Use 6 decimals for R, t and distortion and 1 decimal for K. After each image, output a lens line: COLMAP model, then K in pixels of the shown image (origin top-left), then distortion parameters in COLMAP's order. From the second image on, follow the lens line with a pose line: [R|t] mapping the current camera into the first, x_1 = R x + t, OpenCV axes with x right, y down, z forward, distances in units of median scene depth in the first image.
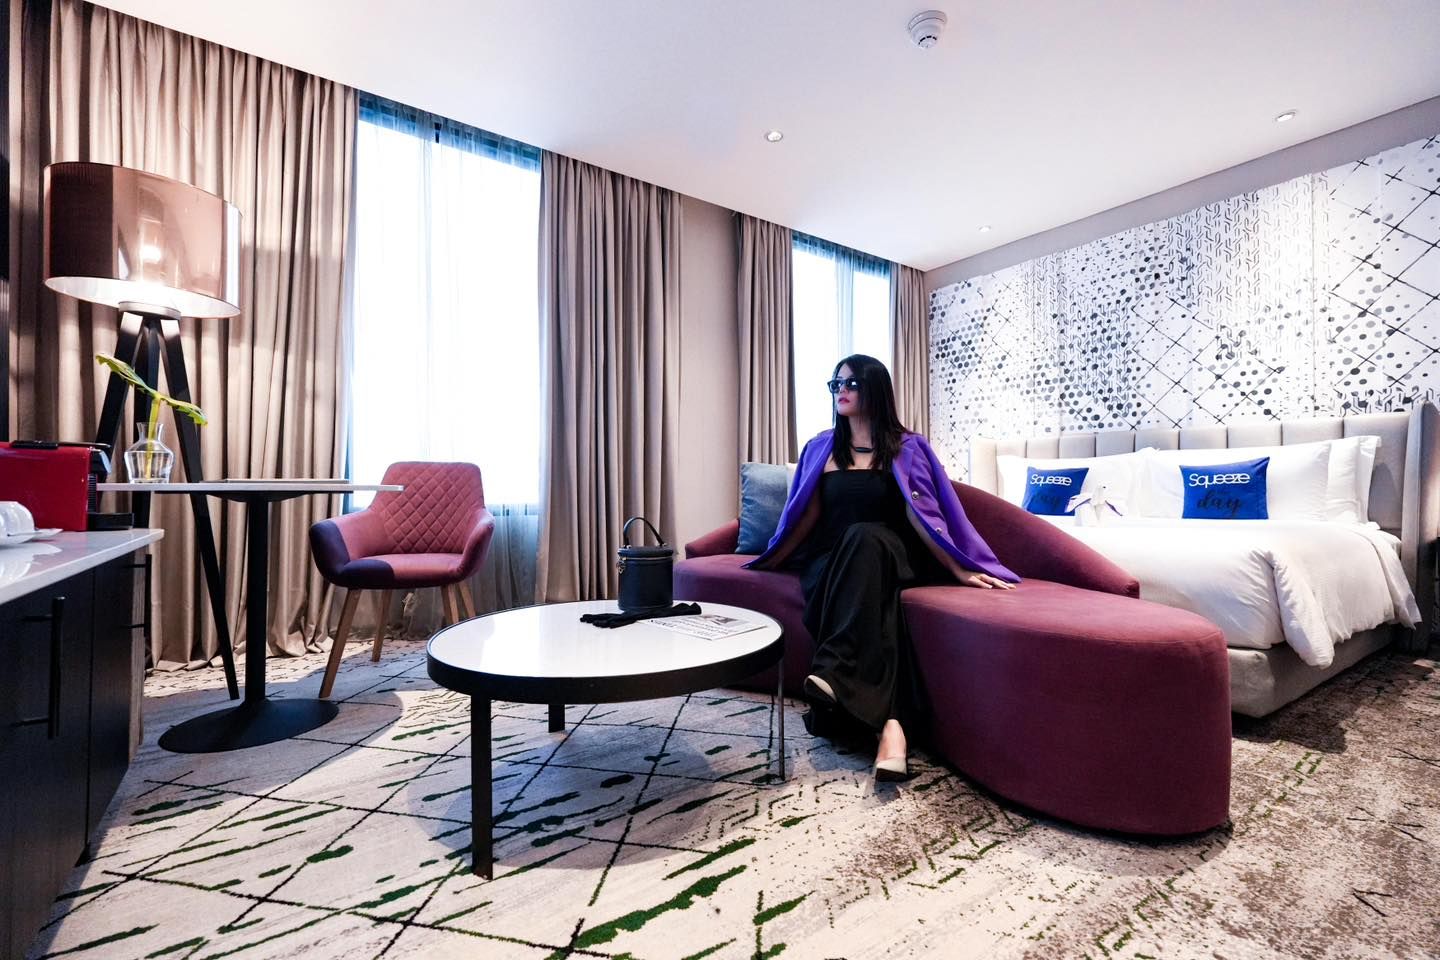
lens RADIAL K [[633.3, 0, 720.8], [0, 633.3, 480.6], [0, 0, 1]] dist [-0.001660, -0.000130]
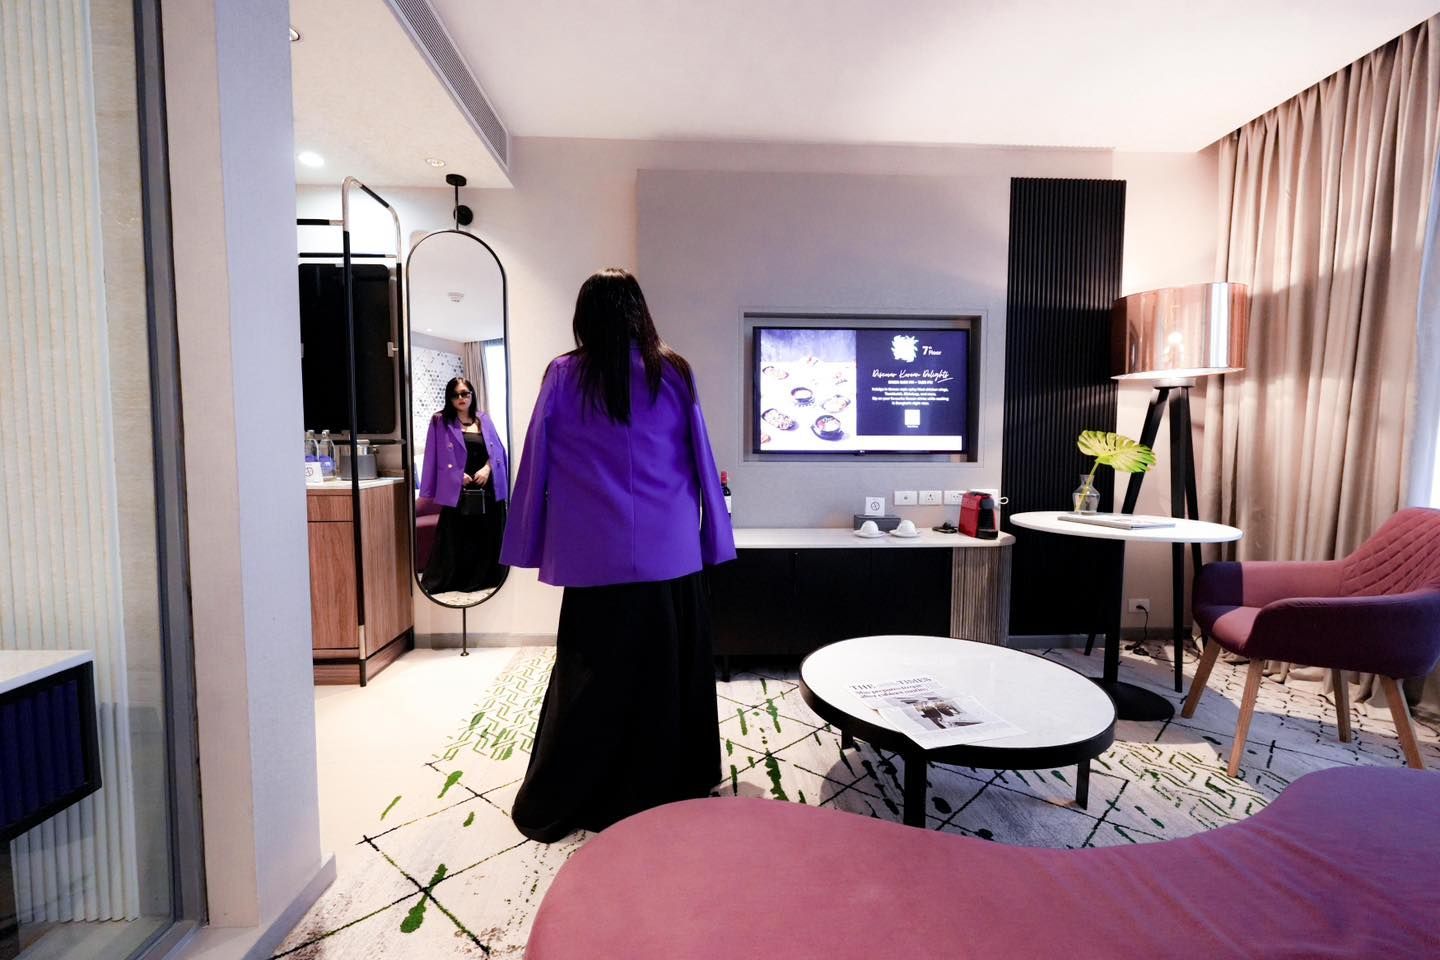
lens RADIAL K [[633.3, 0, 721.3], [0, 633.3, 478.6], [0, 0, 1]] dist [-0.001660, -0.000130]
pose [[-0.538827, 0.057498, -0.840452, 1.175702], [0.012523, 0.998104, 0.060255, -0.251086], [0.842323, 0.021942, -0.538526, 1.456311]]
